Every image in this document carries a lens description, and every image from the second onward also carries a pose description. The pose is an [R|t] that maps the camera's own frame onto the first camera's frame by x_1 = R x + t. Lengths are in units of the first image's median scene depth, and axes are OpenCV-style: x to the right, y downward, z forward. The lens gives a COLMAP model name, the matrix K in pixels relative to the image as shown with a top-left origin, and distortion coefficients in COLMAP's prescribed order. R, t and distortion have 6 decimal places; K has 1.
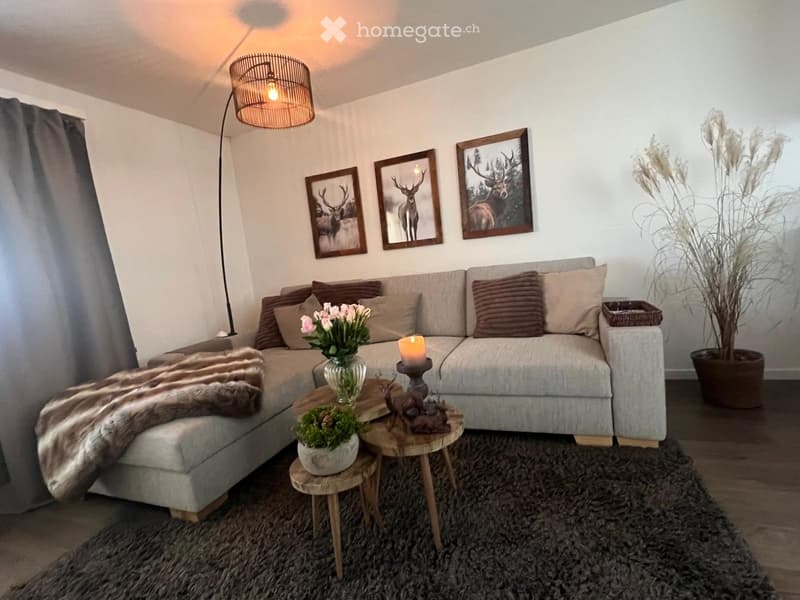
lens RADIAL K [[384.8, 0, 400.5], [0, 384.8, 295.7], [0, 0, 1]] dist [0.001783, -0.000055]
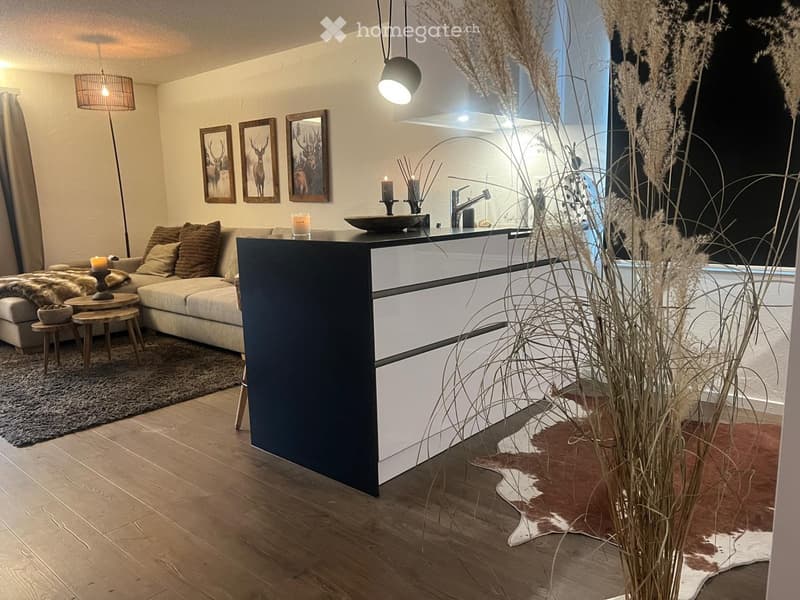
lens RADIAL K [[605.4, 0, 400.1], [0, 605.4, 303.6], [0, 0, 1]] dist [0.029415, -0.000691]
pose [[0.934665, 0.153994, -0.320449, 1.018565], [-0.118241, 0.984661, 0.128306, -0.110772], [0.335291, -0.082033, 0.938536, -0.549109]]
